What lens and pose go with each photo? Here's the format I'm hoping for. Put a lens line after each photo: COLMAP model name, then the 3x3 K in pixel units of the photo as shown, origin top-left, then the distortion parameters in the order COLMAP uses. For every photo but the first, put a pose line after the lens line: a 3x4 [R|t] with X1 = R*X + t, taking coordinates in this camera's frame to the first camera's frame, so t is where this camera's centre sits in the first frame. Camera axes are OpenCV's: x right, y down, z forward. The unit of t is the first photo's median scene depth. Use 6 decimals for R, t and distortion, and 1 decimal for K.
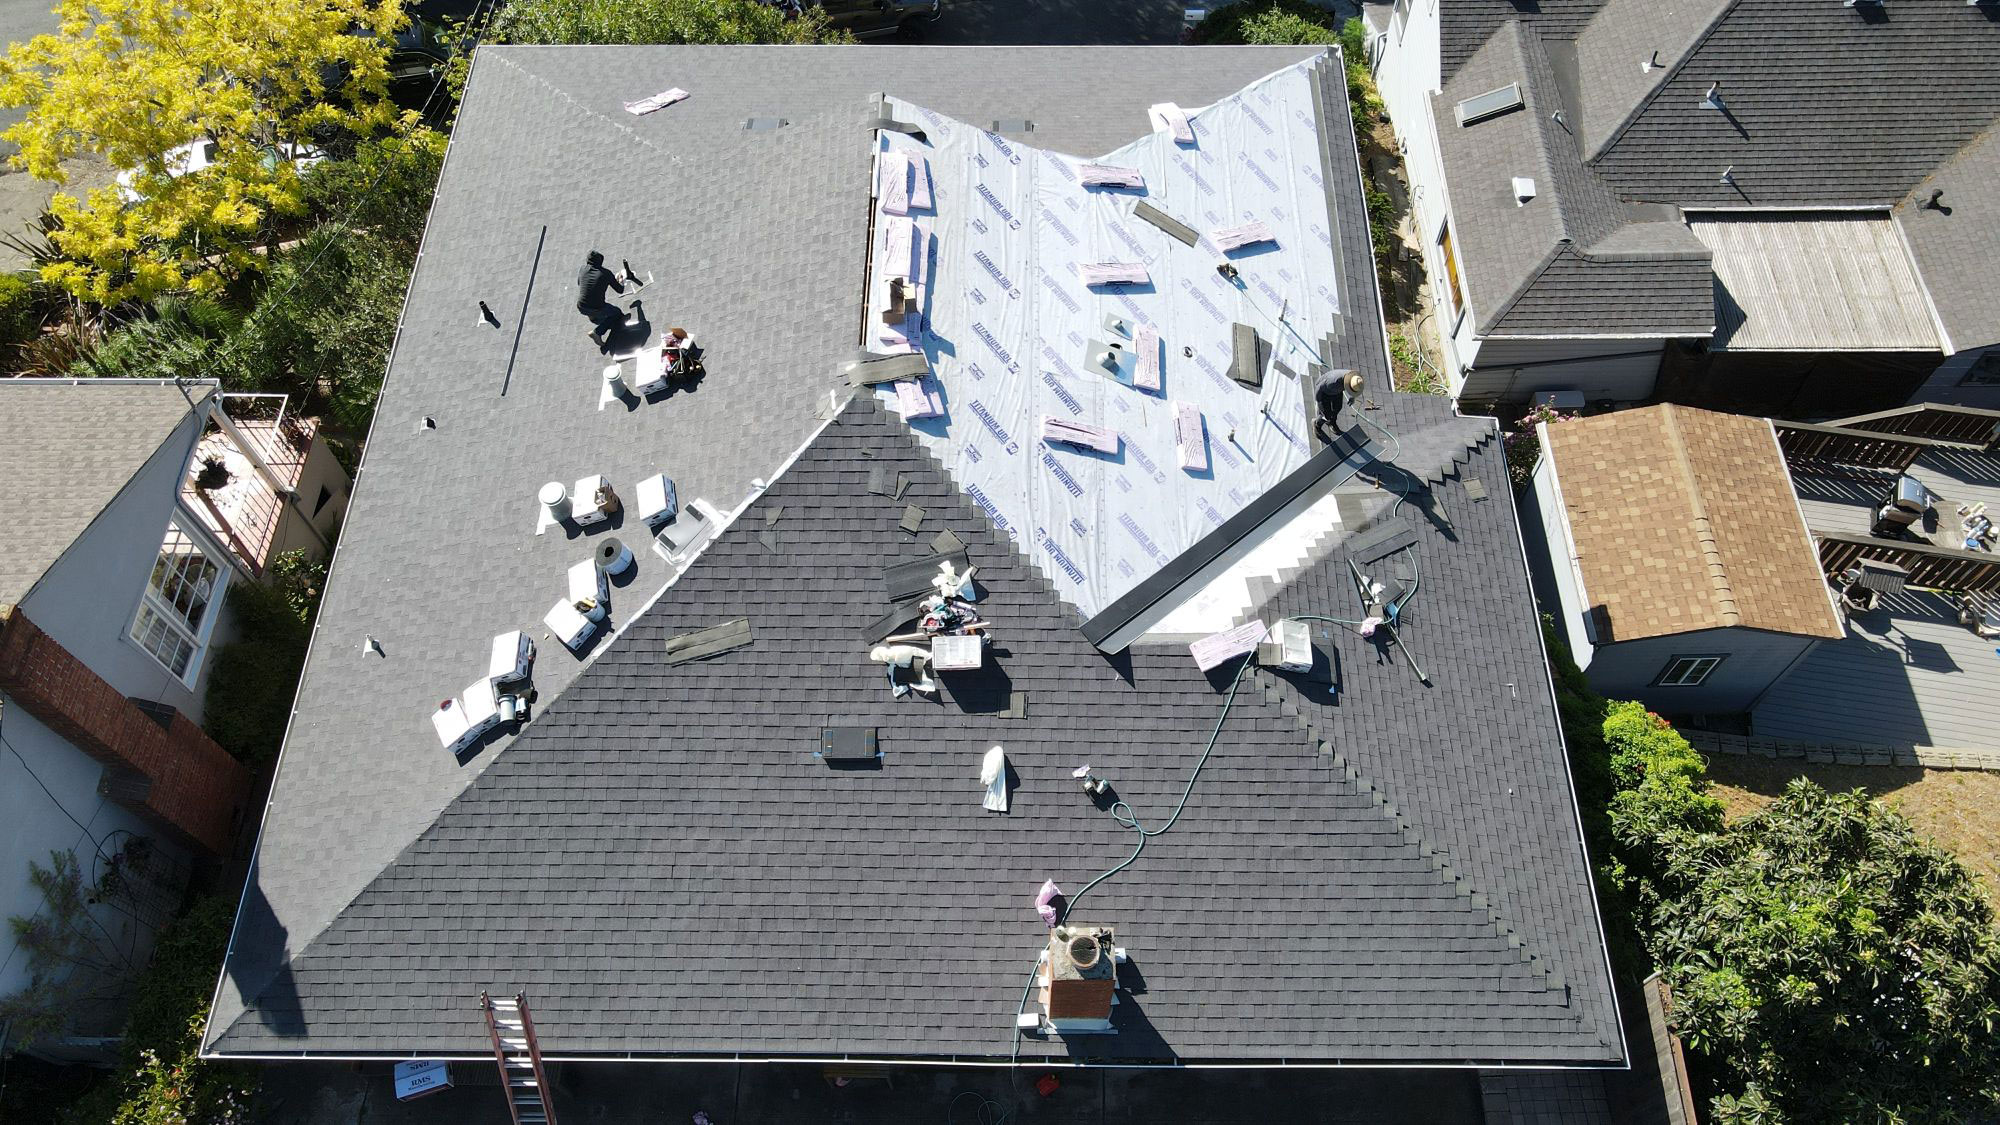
lens RADIAL K [[1462.6, 0, 1003.7], [0, 1462.6, 562.5], [0, 0, 1]] dist [-0.001969, 0.024818]
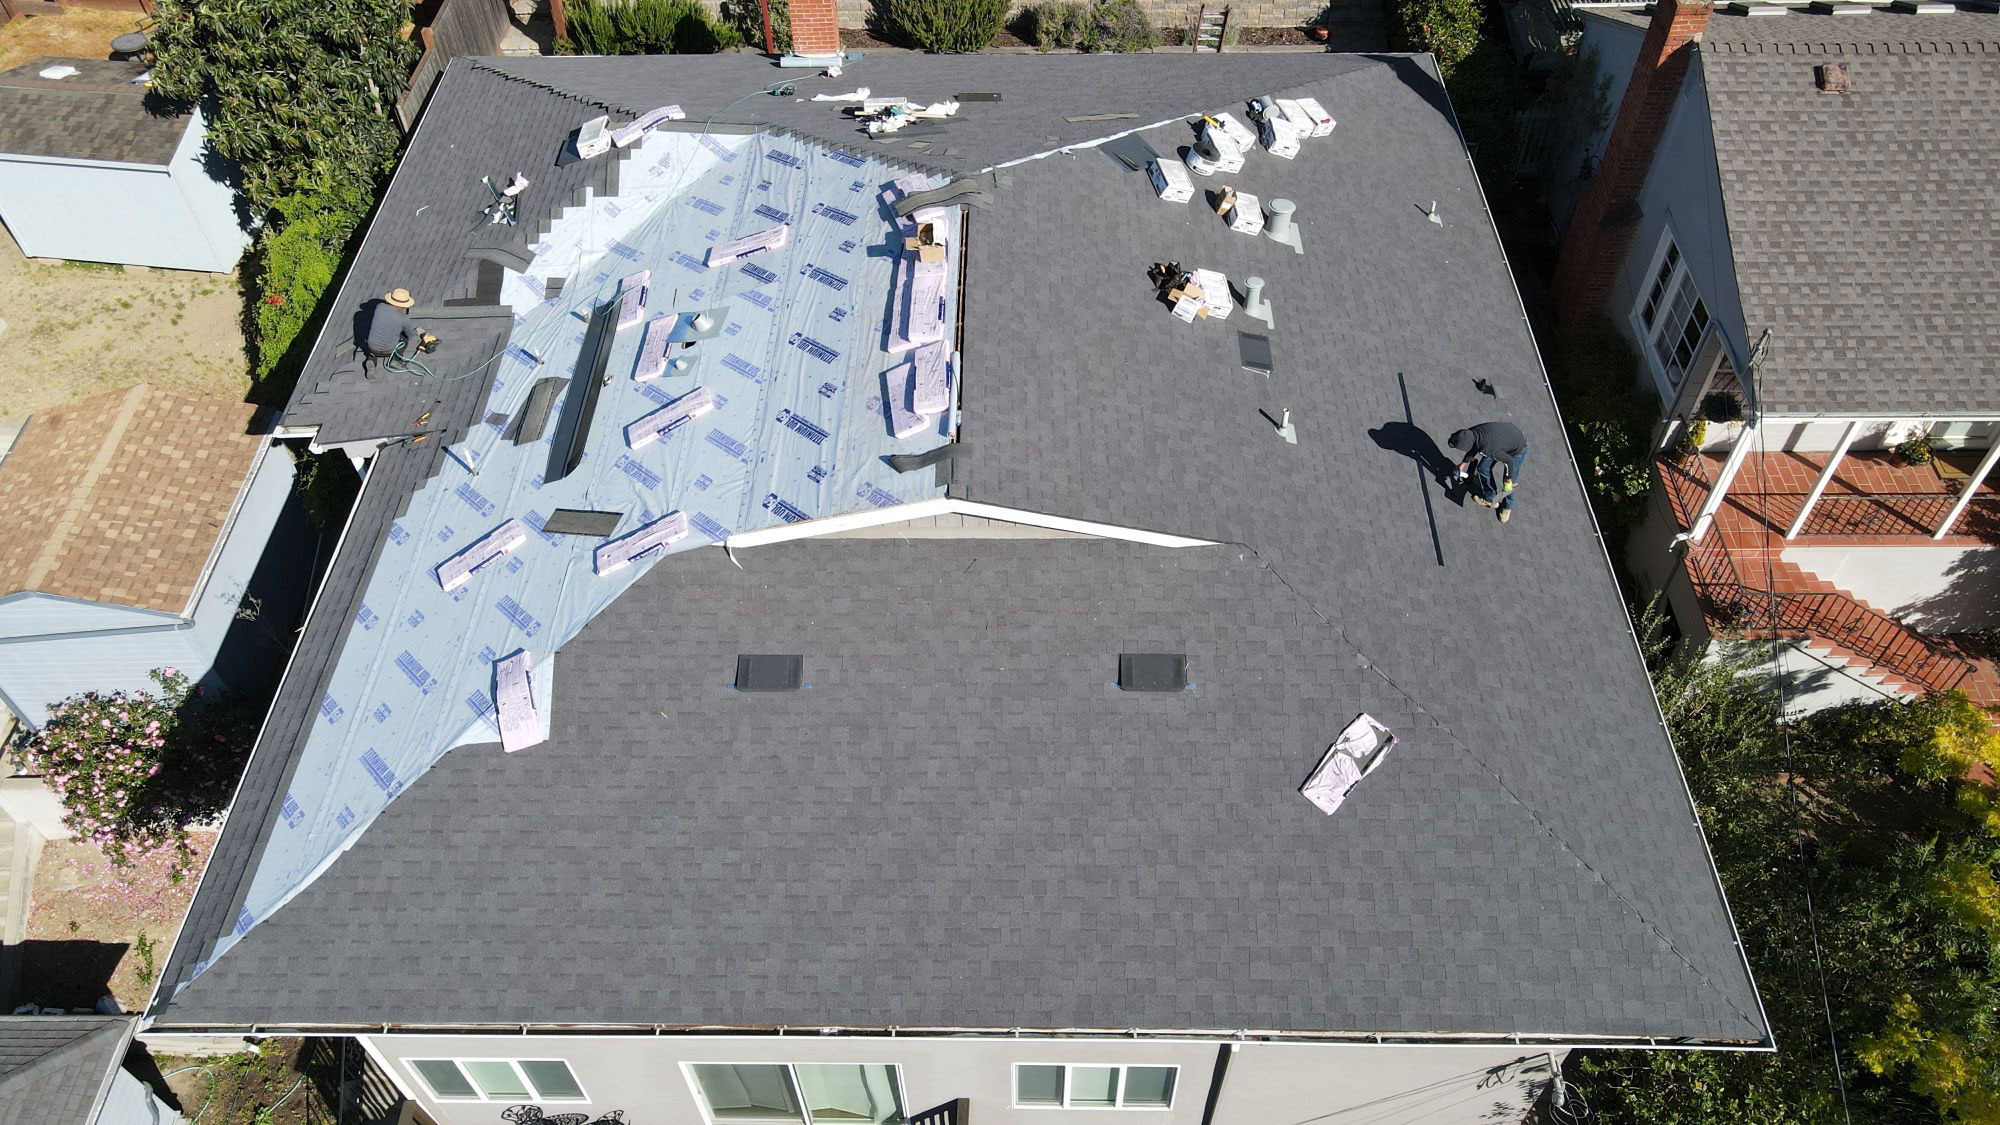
lens RADIAL K [[1462.6, 0, 1003.7], [0, 1462.6, 562.5], [0, 0, 1]] dist [-0.001969, 0.024818]
pose [[-0.999629, 0.015754, 0.022212, -0.112456], [0.015953, -0.322231, 0.946527, -0.888579], [0.022069, 0.946530, 0.321860, 0.745761]]
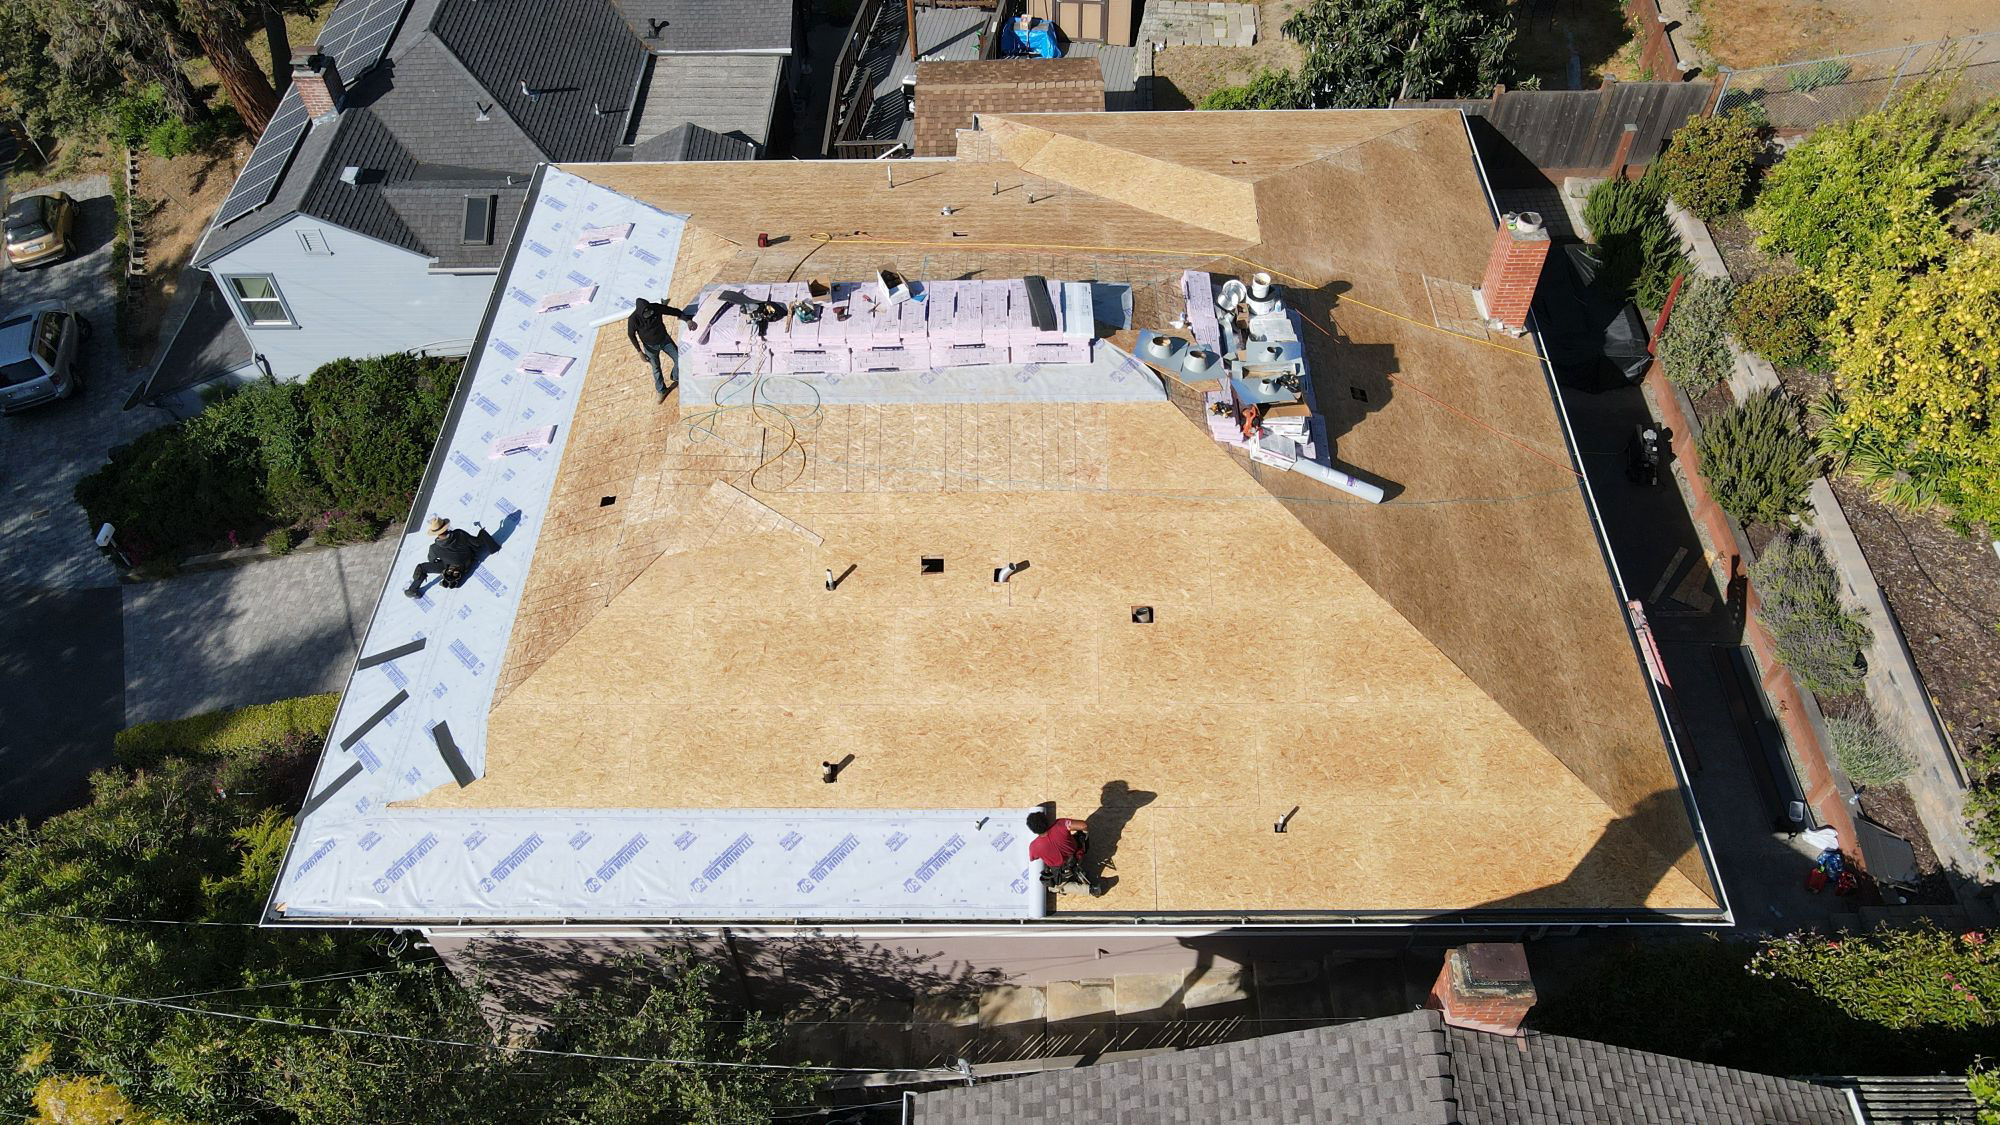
lens RADIAL K [[1462.6, 0, 1003.7], [0, 1462.6, 562.5], [0, 0, 1]] dist [-0.001969, 0.024818]
pose [[-0.000622, -0.759712, 0.650259, -0.748679], [0.871353, 0.318643, 0.373111, -0.402517], [-0.490657, 0.566837, 0.661779, 0.333137]]
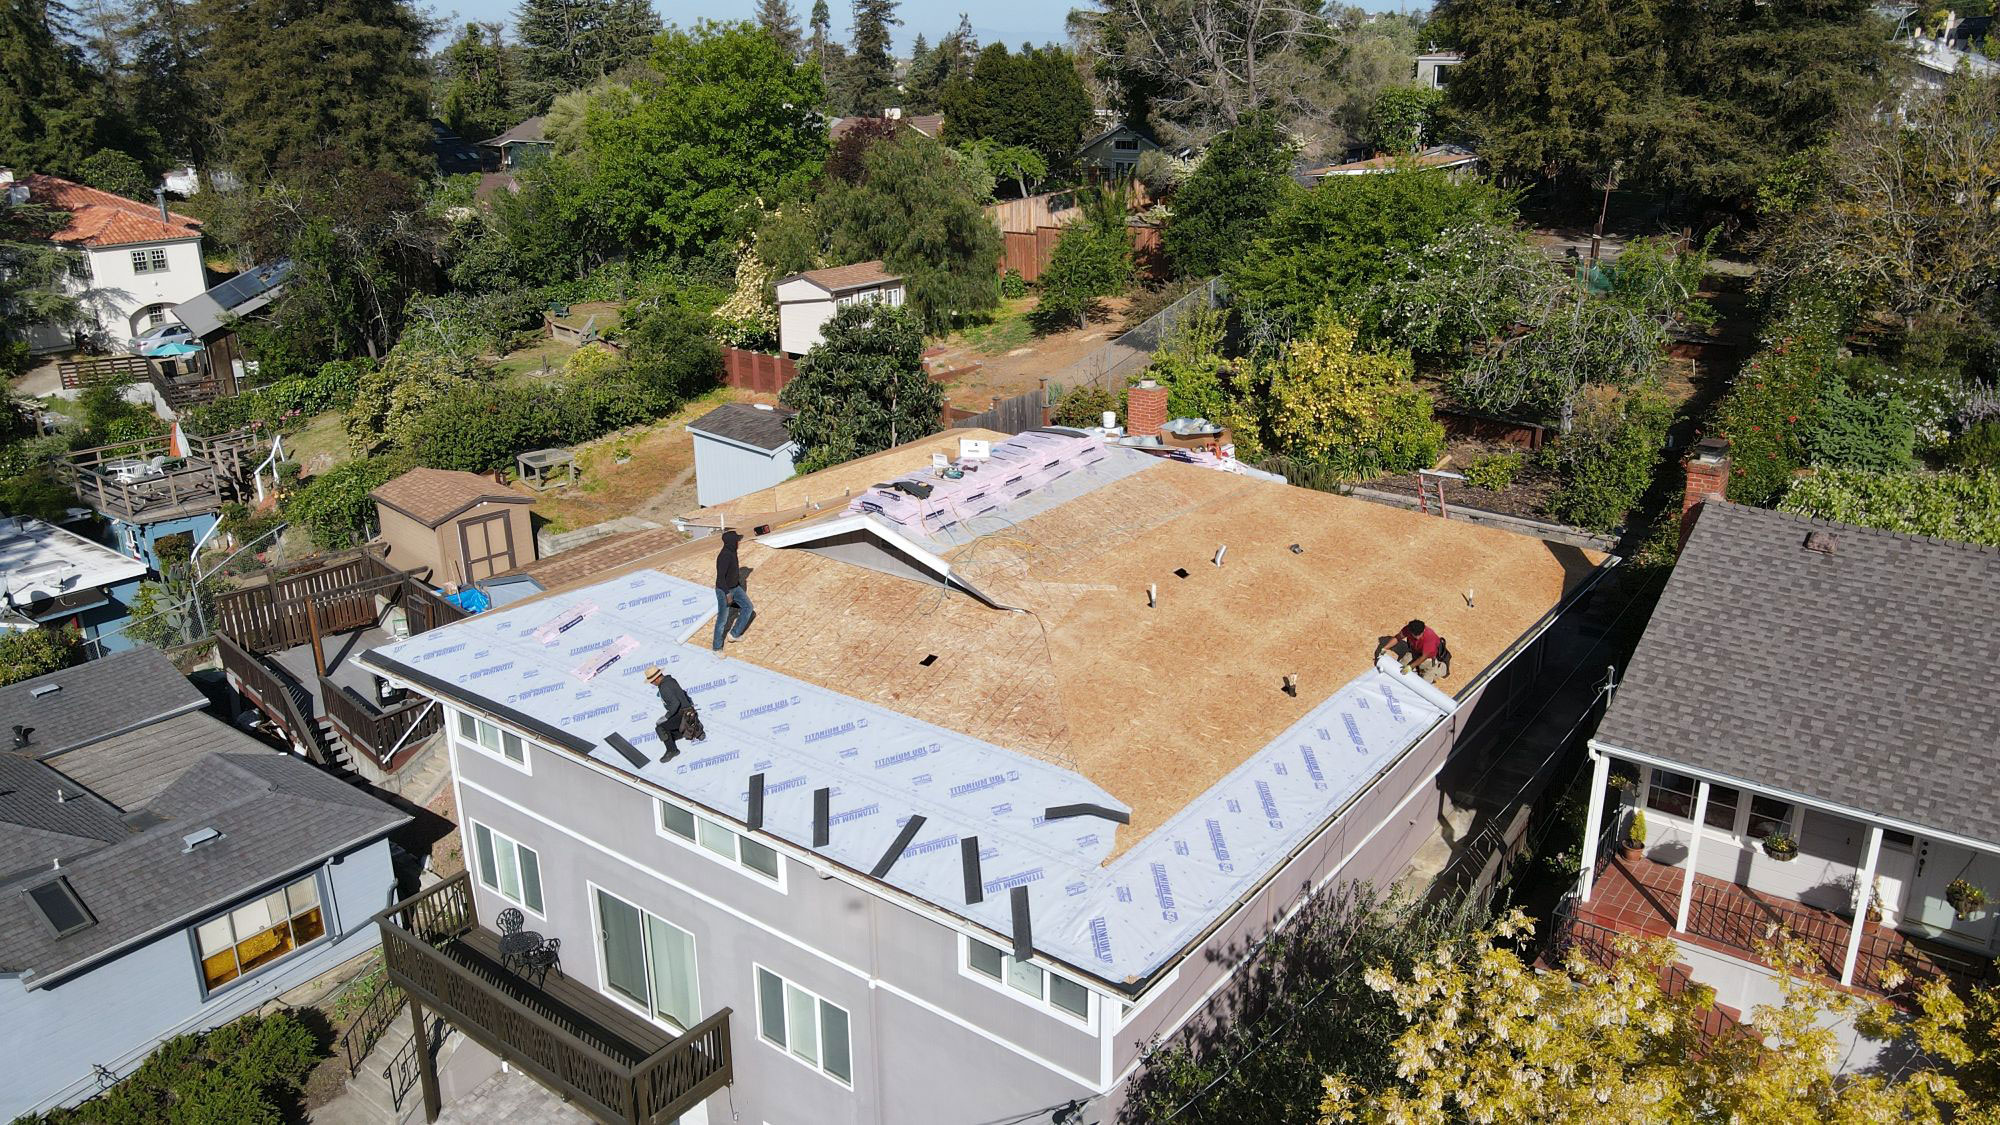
lens RADIAL K [[1466.3, 0, 1000.0], [0, 1466.3, 562.5], [0, 0, 1]] dist [0.000039, 0.022800]
pose [[-0.799617, -0.182802, 0.572011, -0.692483], [0.527650, 0.240896, 0.814589, -1.010125], [-0.286703, 0.953180, -0.096169, 1.013098]]
